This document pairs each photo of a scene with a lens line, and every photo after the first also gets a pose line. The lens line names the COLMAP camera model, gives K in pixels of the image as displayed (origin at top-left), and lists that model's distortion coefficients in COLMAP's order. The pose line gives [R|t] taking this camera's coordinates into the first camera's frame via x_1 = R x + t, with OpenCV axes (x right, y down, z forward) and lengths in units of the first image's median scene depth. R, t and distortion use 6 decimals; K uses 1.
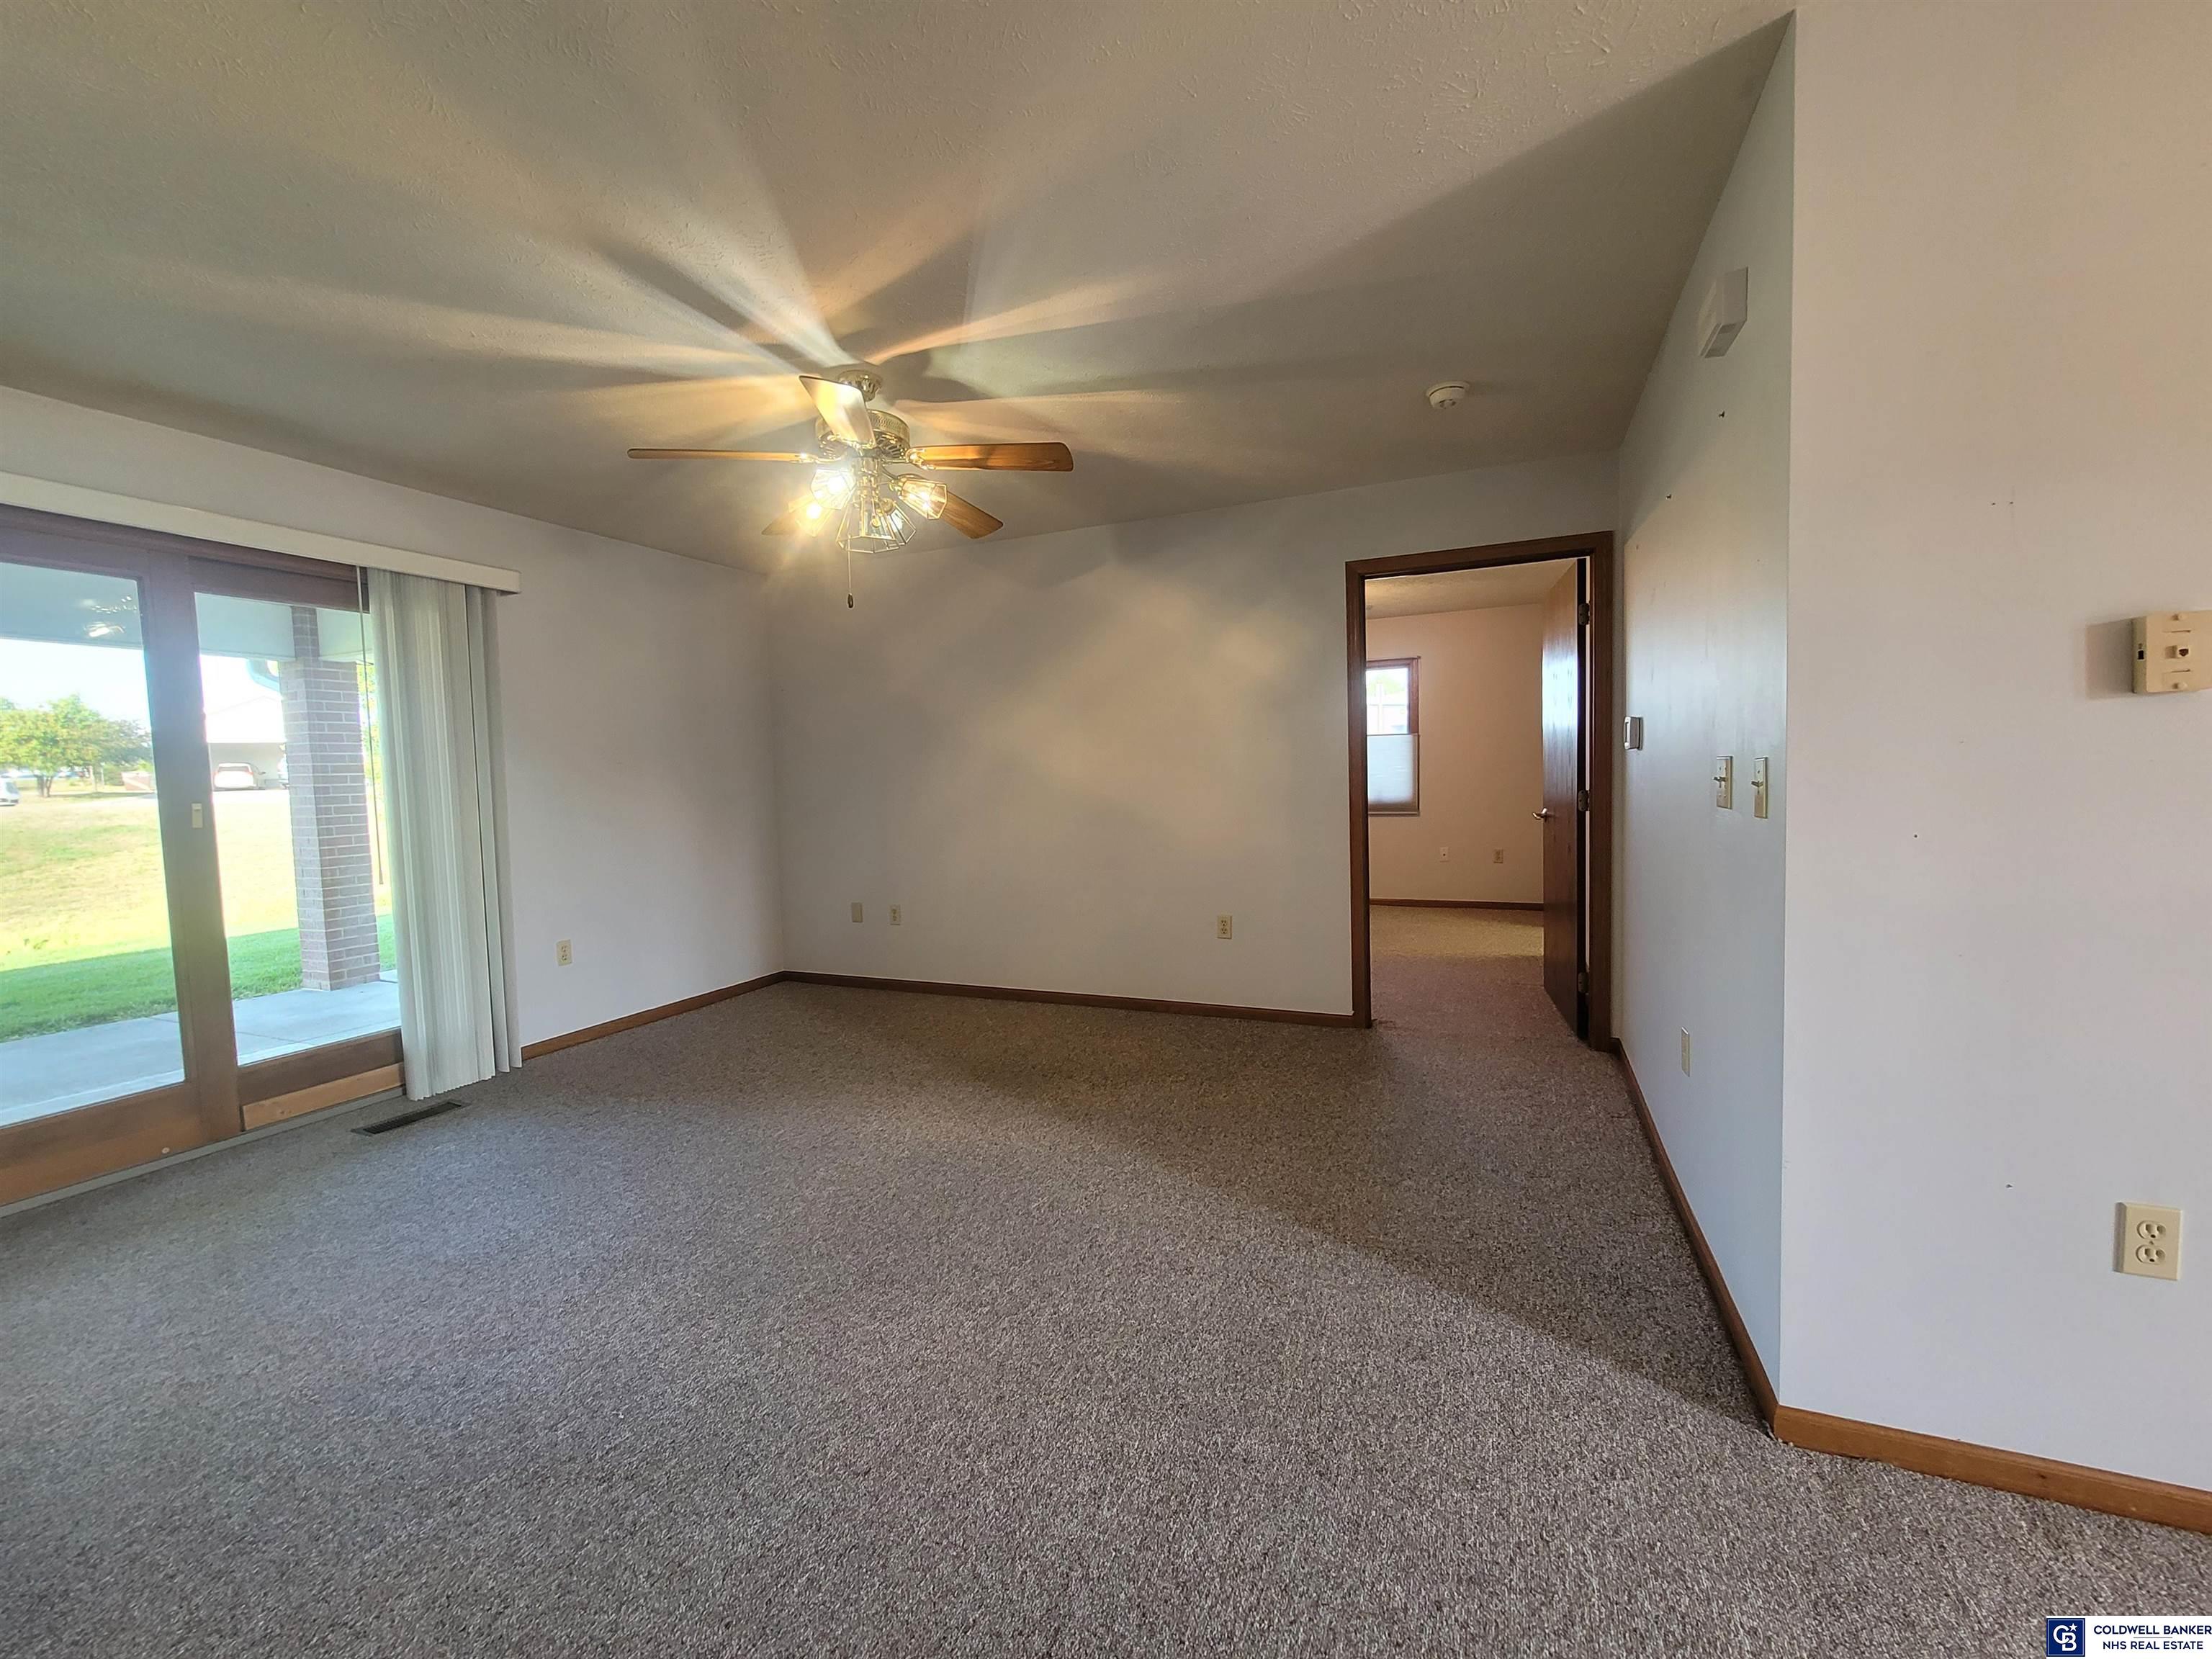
lens RADIAL K [[899.6, 0, 1105.7], [0, 899.6, 825.8], [0, 0, 1]] dist [-0.002106, -0.000423]
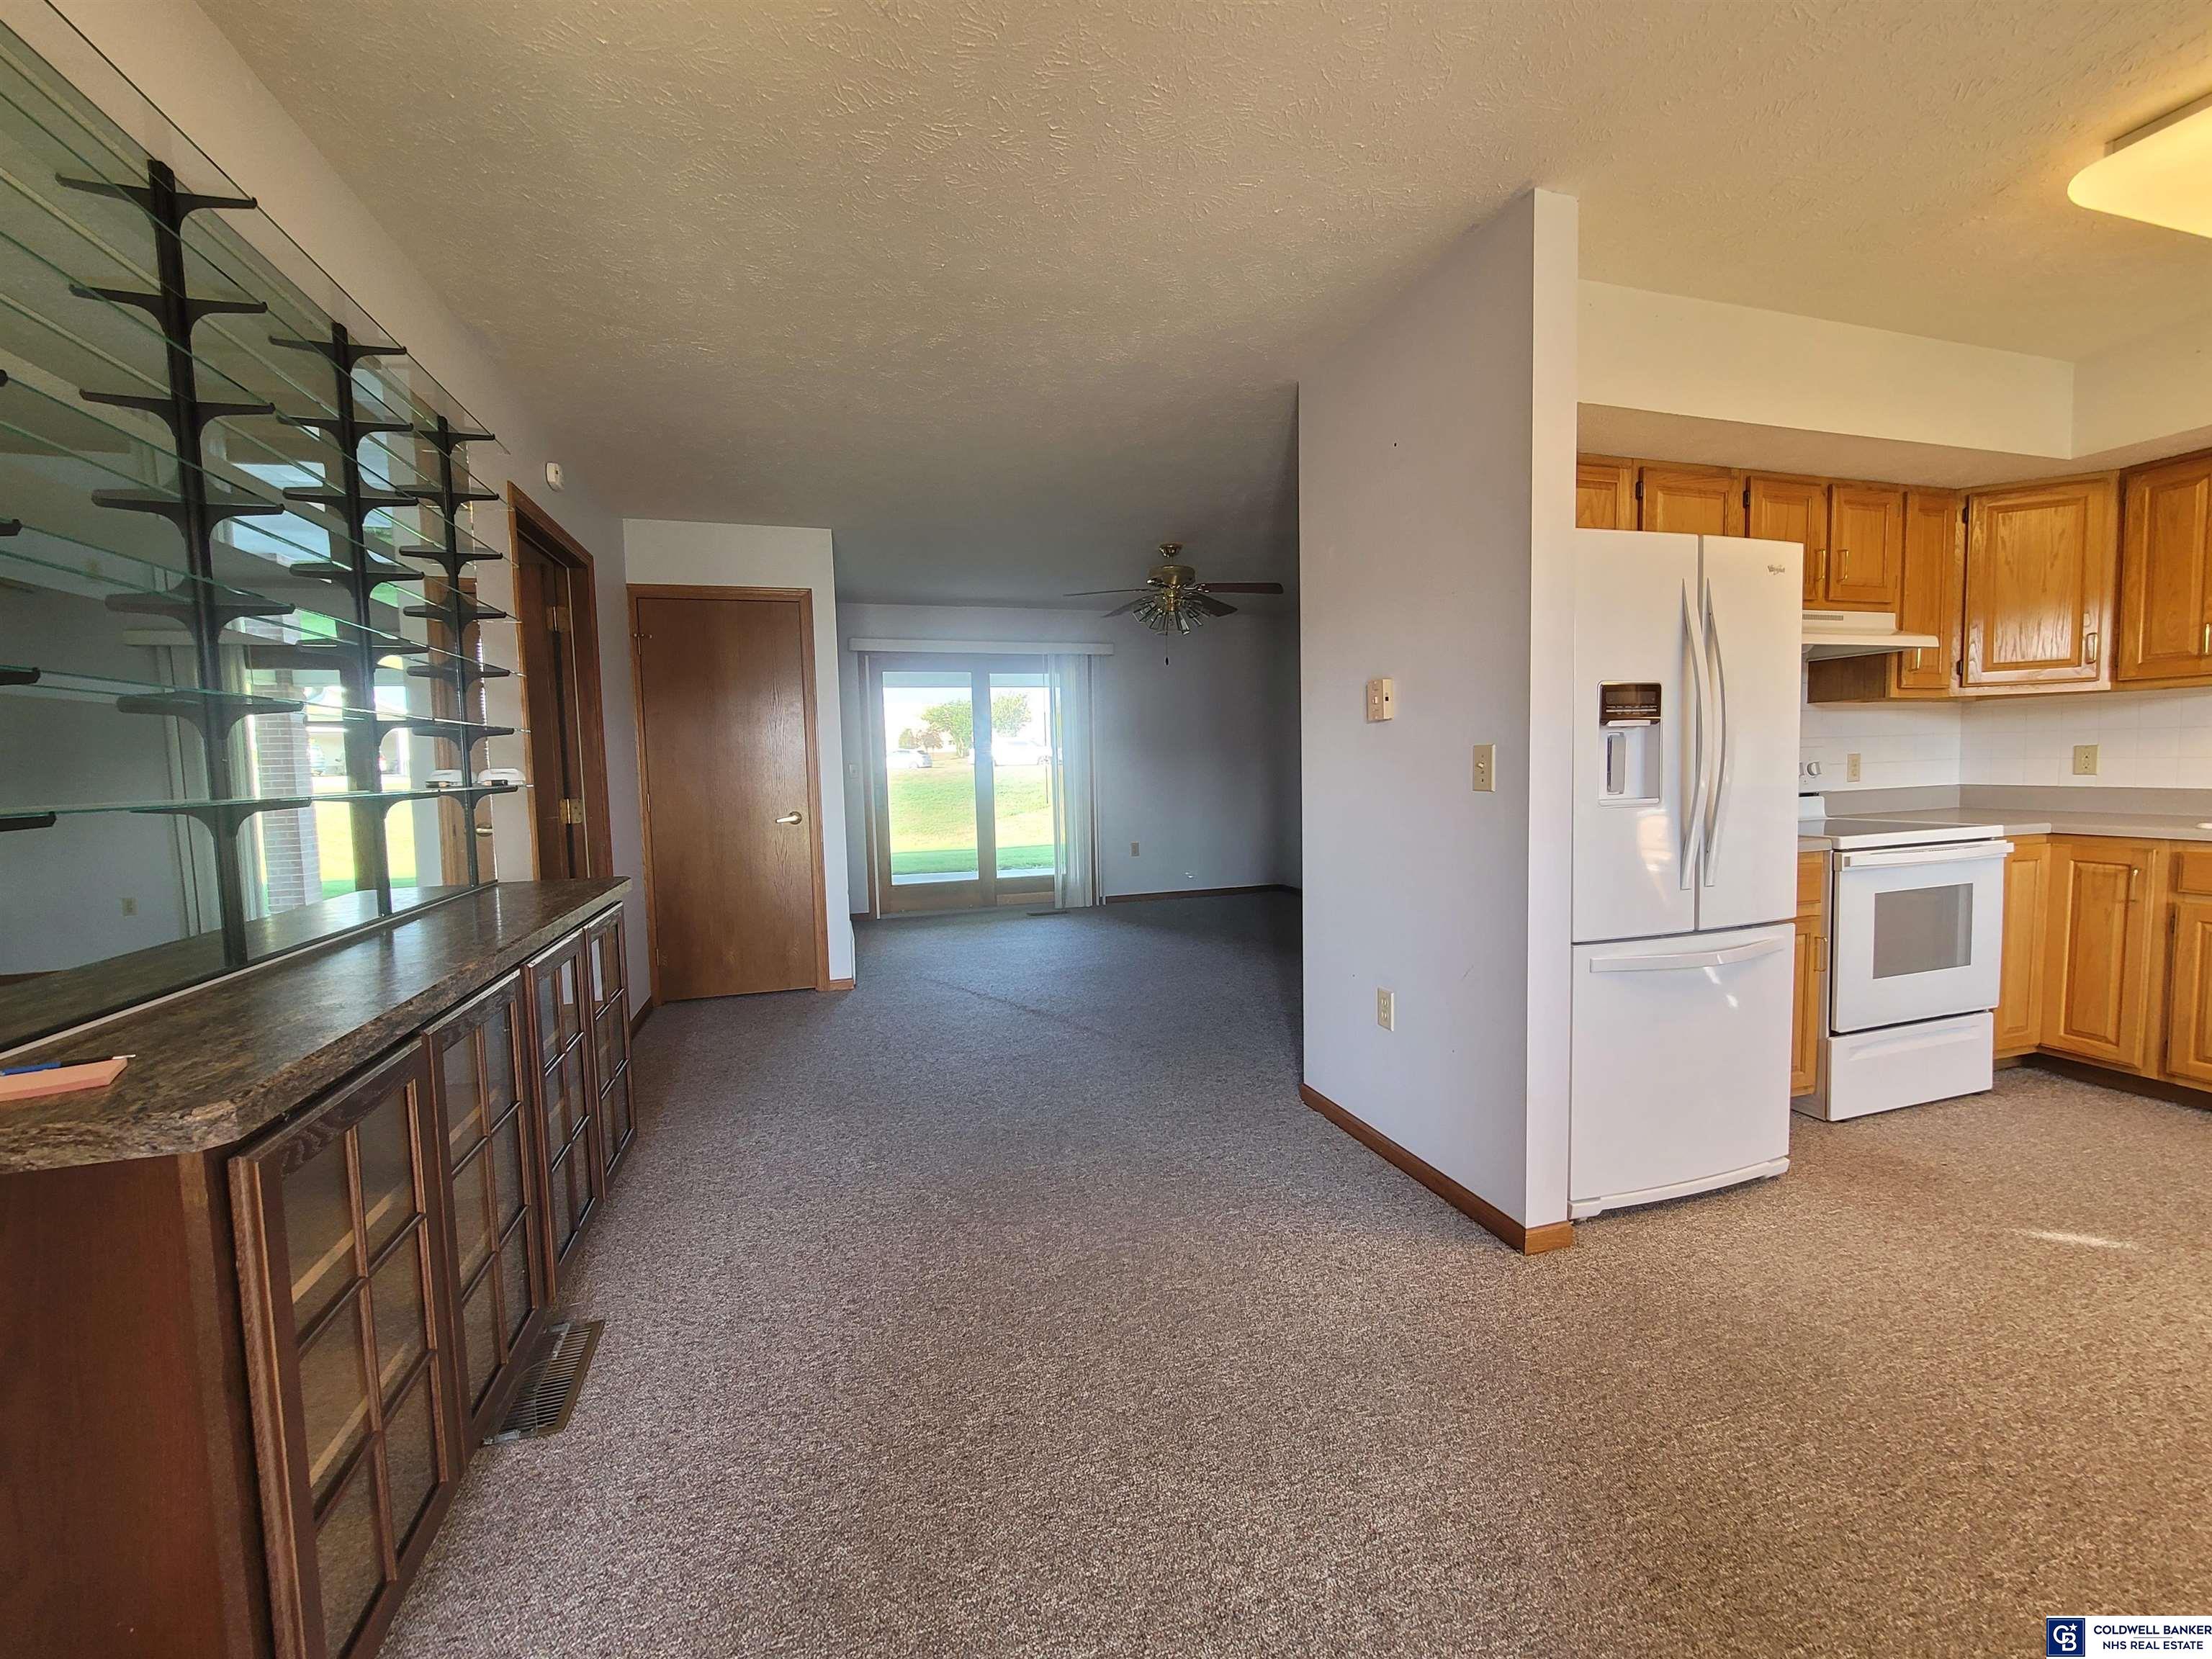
lens RADIAL K [[899.6, 0, 1104.8], [0, 899.6, 826.2], [0, 0, 1]] dist [-0.002106, -0.000423]
pose [[0.652535, 0.067209, -0.754772, 1.097142], [-0.042374, 0.997737, 0.052209, 0.001679], [0.756573, -0.002085, 0.653906, -0.348215]]
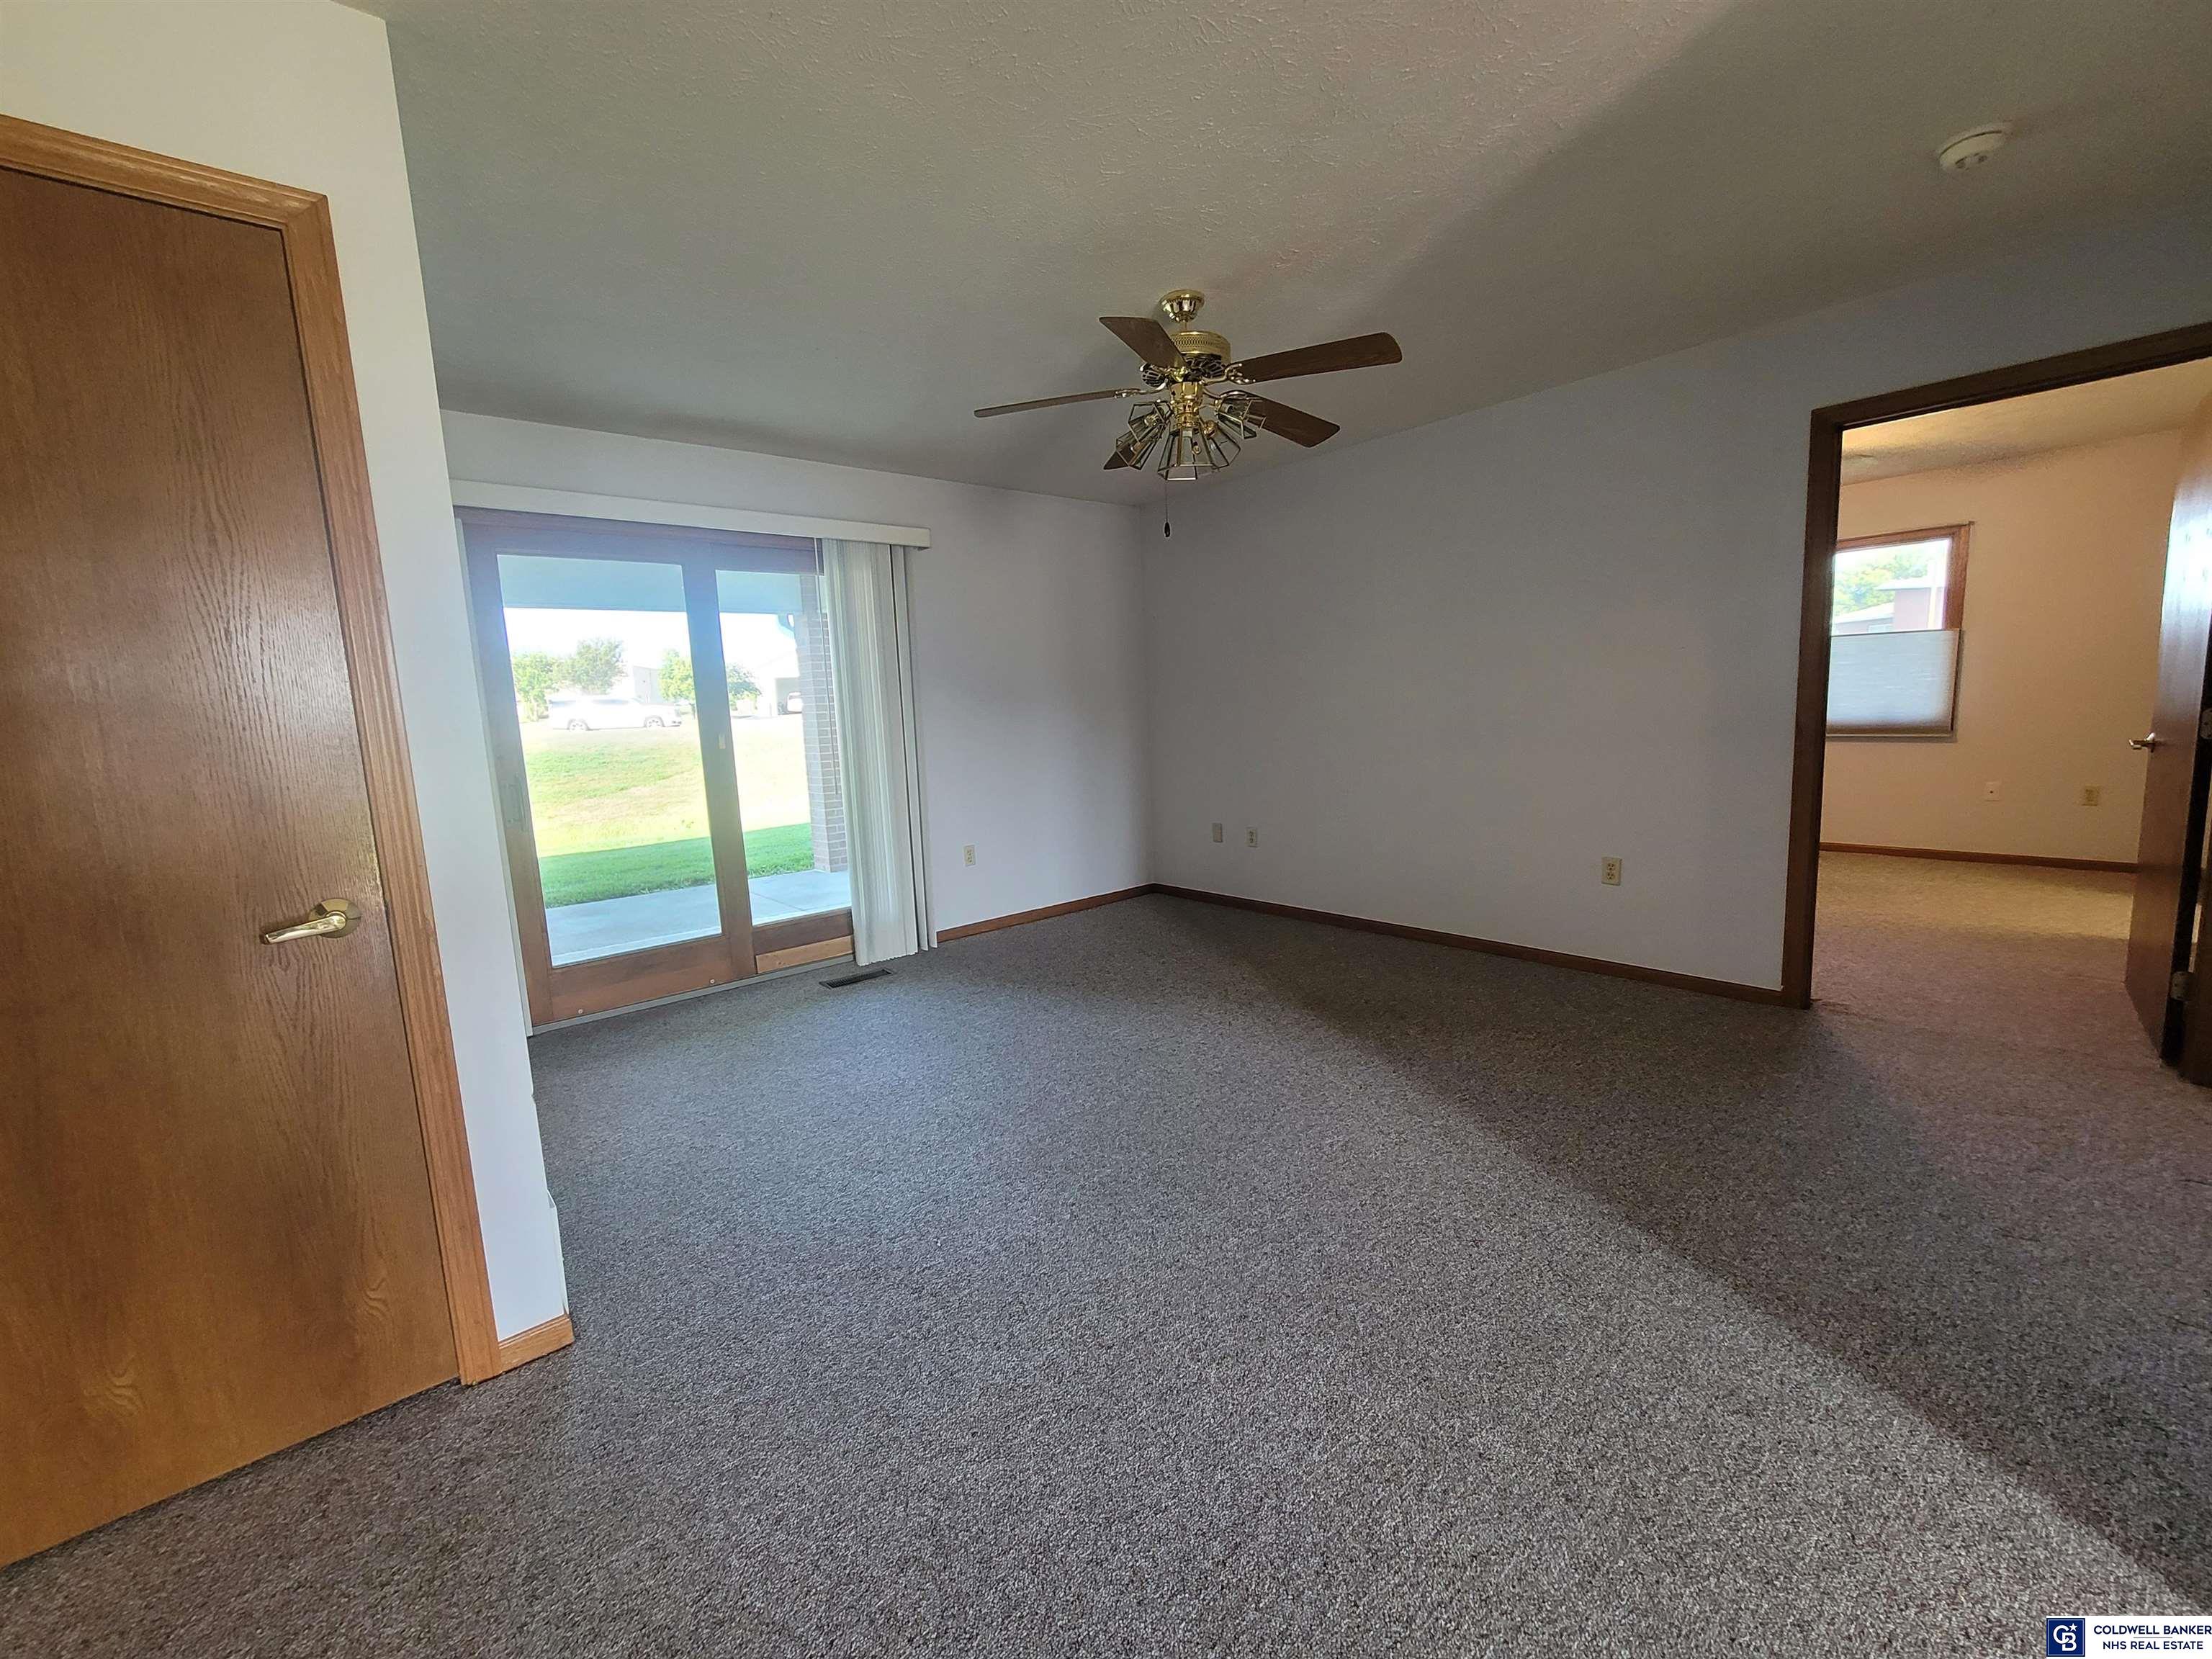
lens RADIAL K [[899.6, 0, 1104.5], [0, 899.6, 827.2], [0, 0, 1]] dist [-0.002106, -0.000423]
pose [[0.901154, 0.045937, -0.431058, 0.099370], [-0.005594, 0.995519, 0.094396, -0.012613], [0.433463, -0.082654, 0.897373, 0.031985]]
